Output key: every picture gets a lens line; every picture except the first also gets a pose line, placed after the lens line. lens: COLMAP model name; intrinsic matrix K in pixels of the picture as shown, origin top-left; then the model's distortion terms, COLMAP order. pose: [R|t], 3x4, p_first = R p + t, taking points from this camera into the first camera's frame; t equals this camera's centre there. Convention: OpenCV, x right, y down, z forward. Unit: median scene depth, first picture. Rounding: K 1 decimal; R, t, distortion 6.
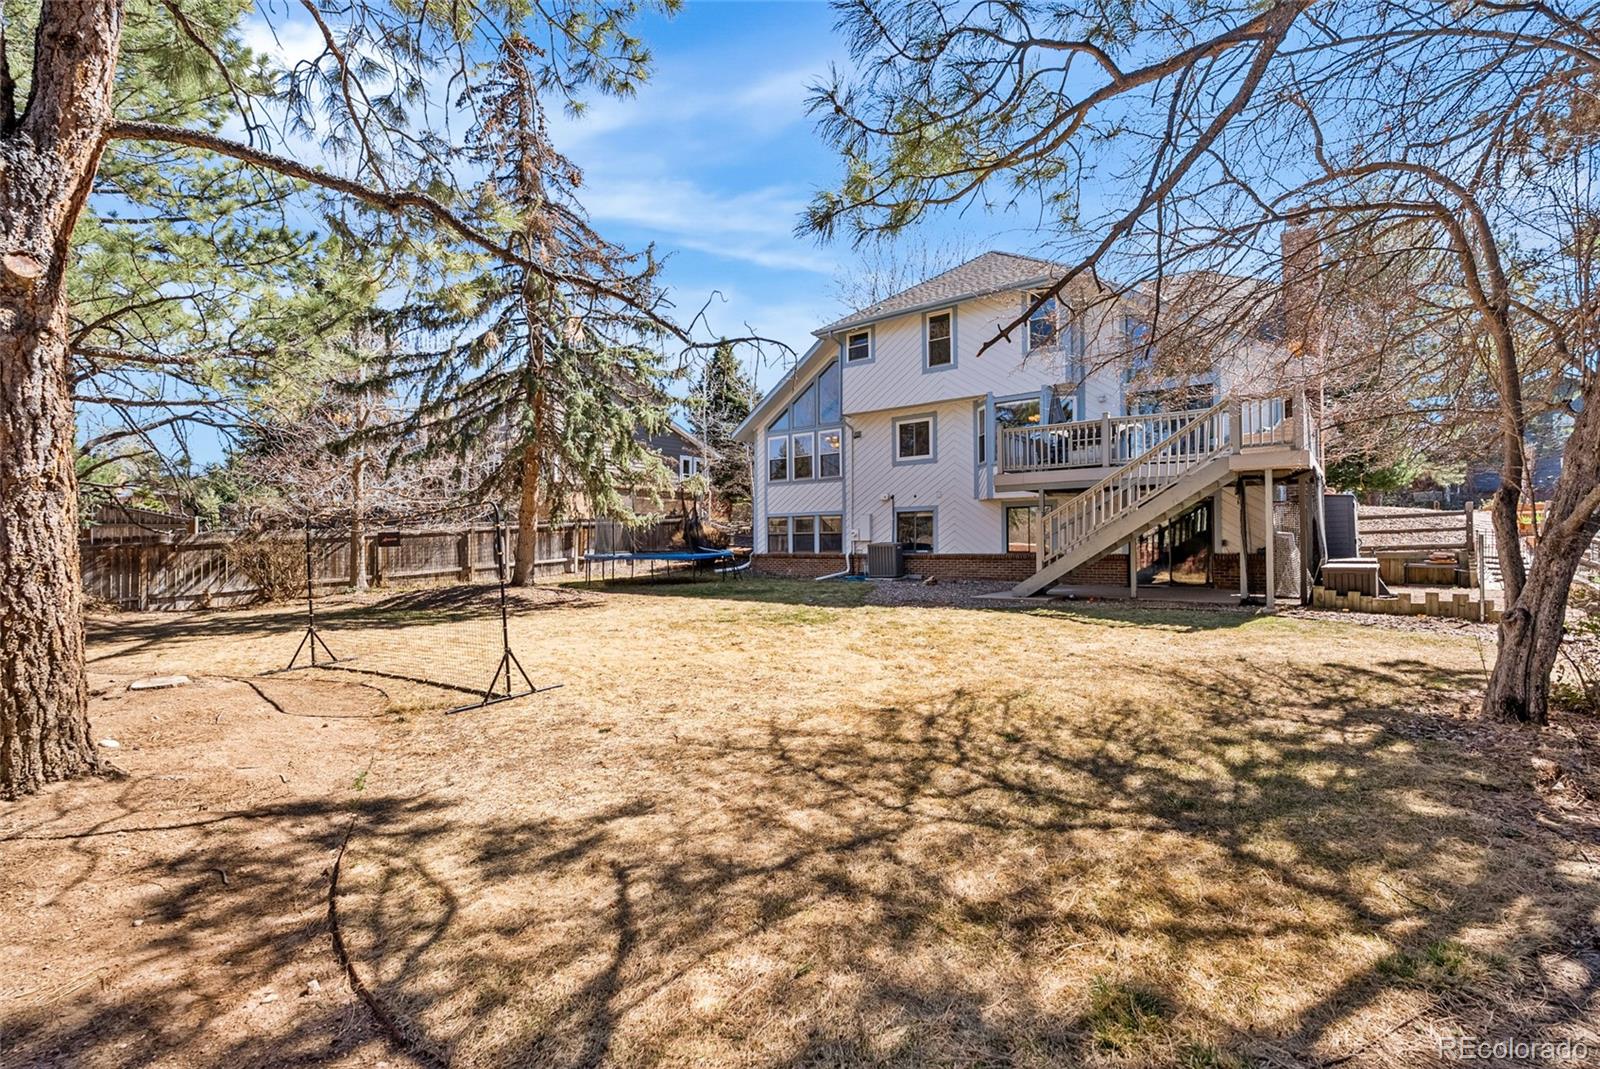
lens RADIAL K [[722.2, 0, 799.7], [0, 722.2, 538.2], [0, 0, 1]] dist [0.001728, 0.000182]
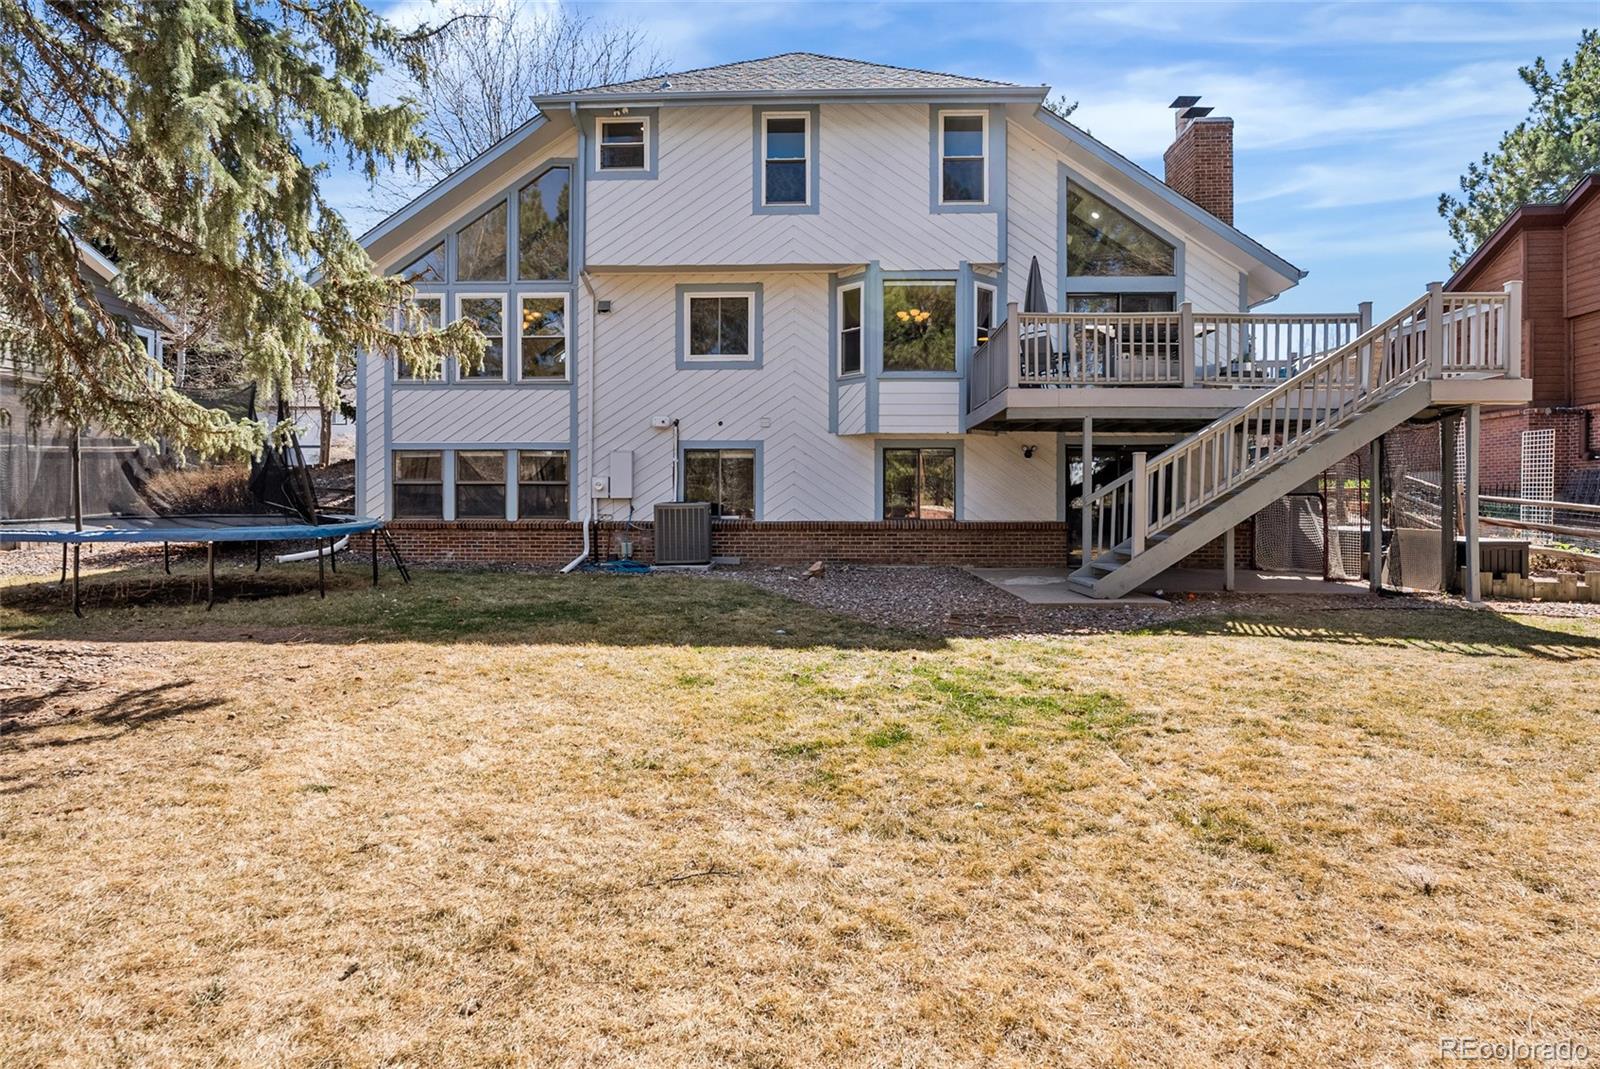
lens RADIAL K [[864.2, 0, 807.4], [0, 864.2, 508.5], [0, 0, 1]] dist [-0.003959, 0.000047]
pose [[0.800013, 0.003130, 0.599974, -0.203449], [-0.012199, 0.999865, 0.011050, 0.002505], [-0.599858, -0.016159, 0.799943, 0.393372]]
